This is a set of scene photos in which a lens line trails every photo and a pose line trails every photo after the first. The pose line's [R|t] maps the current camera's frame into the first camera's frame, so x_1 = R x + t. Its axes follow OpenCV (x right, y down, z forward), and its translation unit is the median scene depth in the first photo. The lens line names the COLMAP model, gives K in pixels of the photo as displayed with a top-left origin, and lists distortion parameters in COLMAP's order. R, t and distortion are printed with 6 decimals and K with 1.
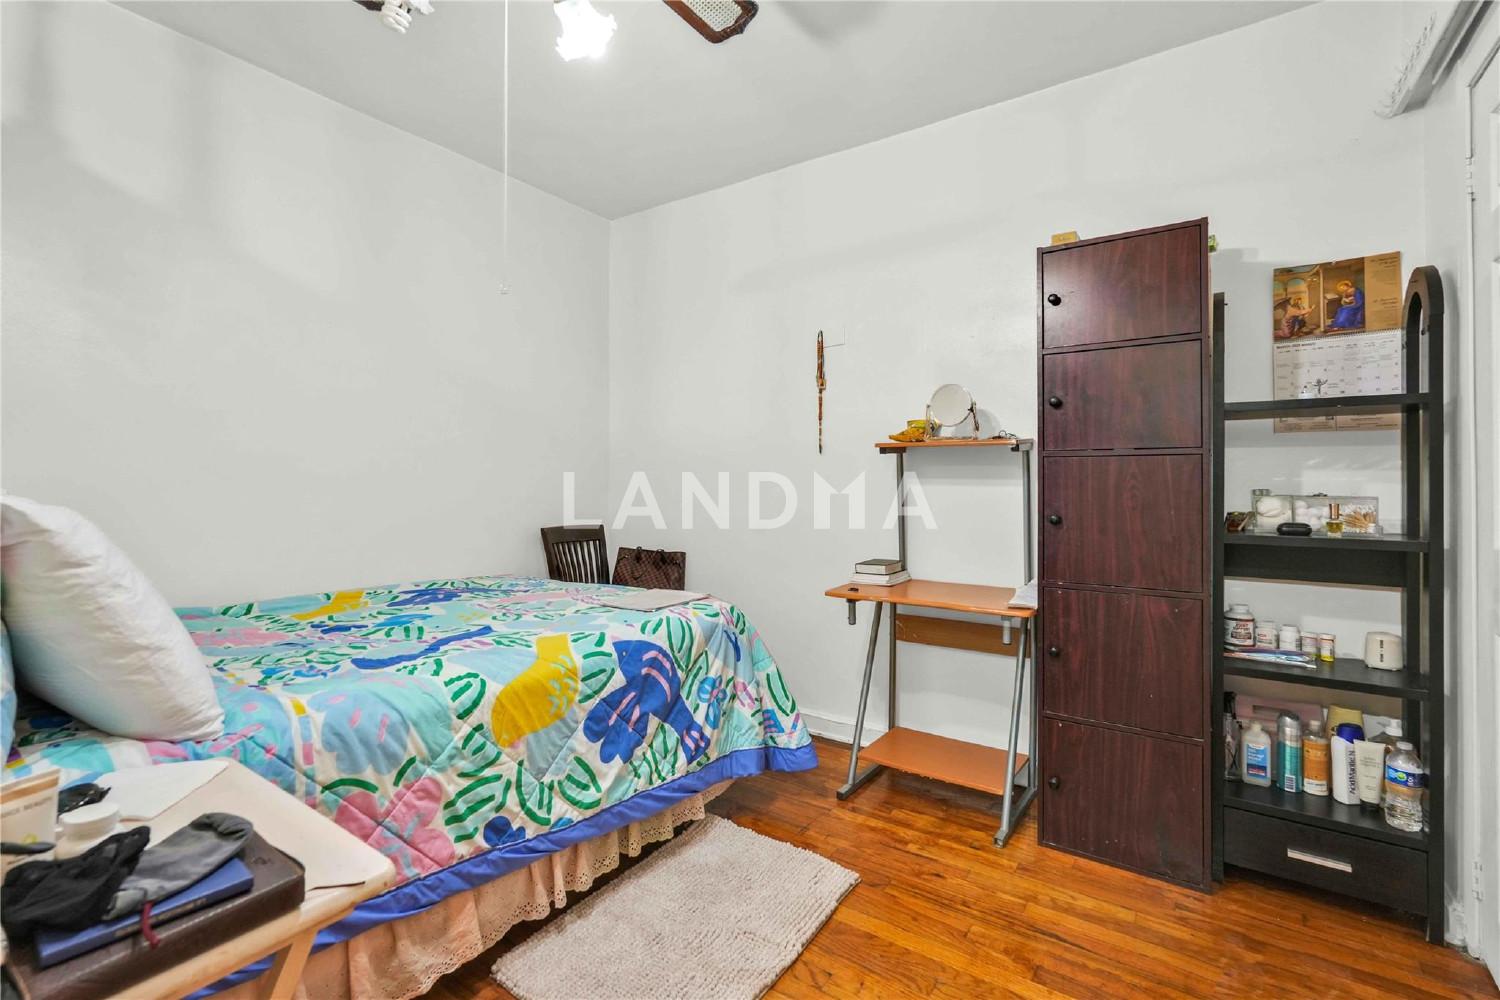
lens RADIAL K [[672.2, 0, 748.2], [0, 672.2, 485.5], [0, 0, 1]] dist [-0.015217, 0.007850]
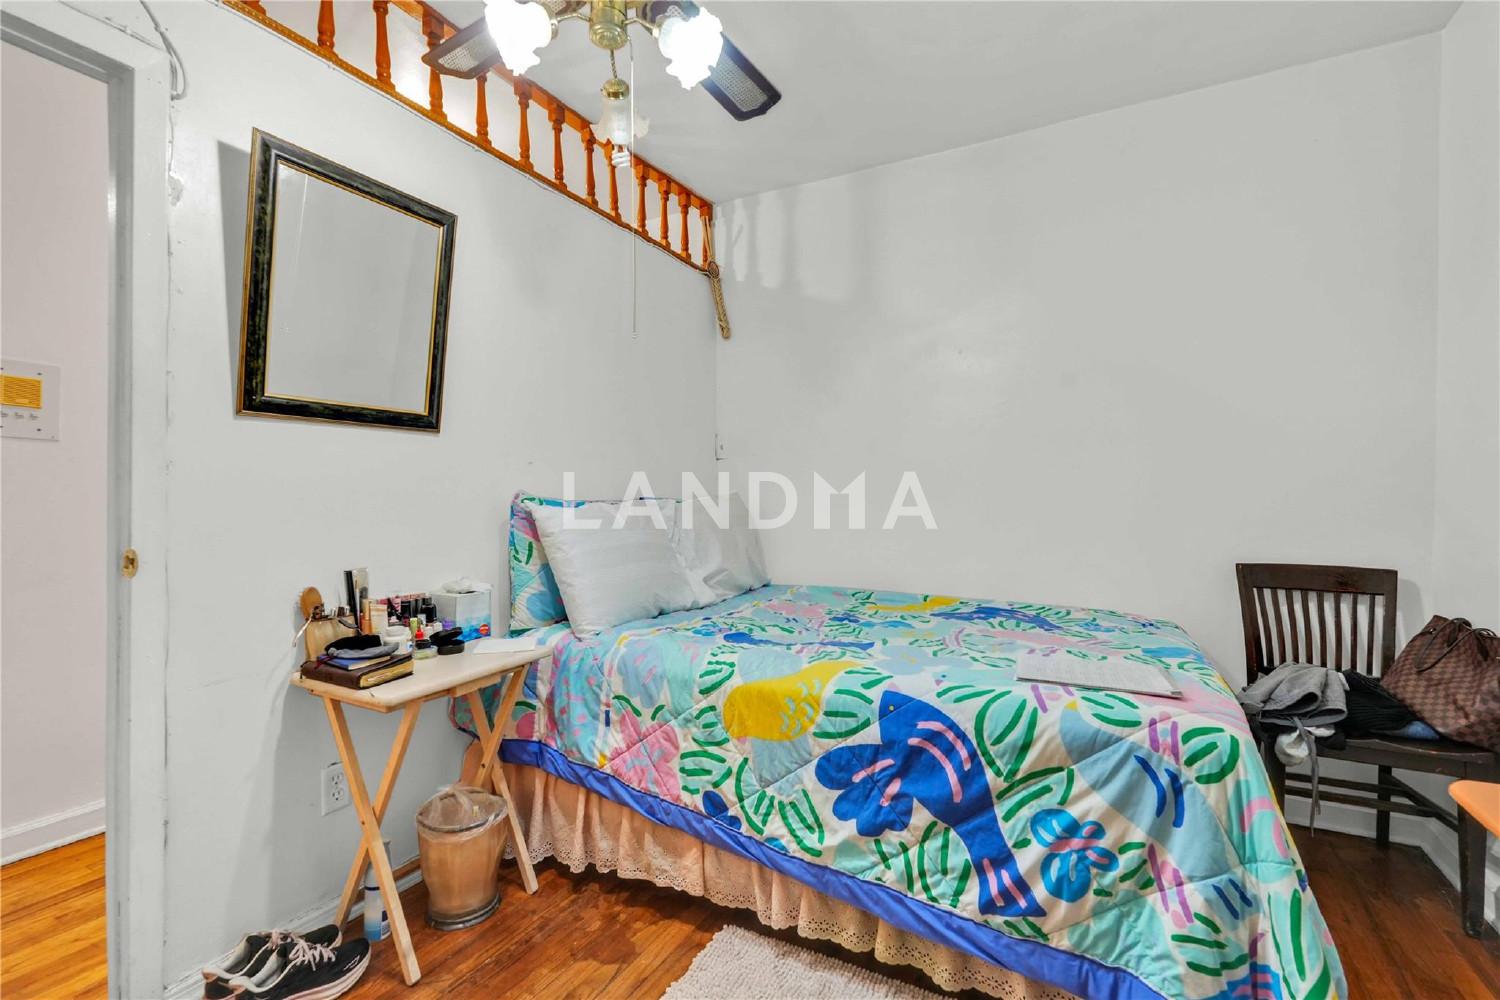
lens RADIAL K [[672.2, 0, 748.2], [0, 672.2, 485.5], [0, 0, 1]] dist [-0.015217, 0.007850]
pose [[0.114151, -0.014889, -0.993352, 0.637413], [-0.007818, 0.999843, -0.015884, -0.006772], [0.993433, 0.009579, 0.114017, 0.762557]]
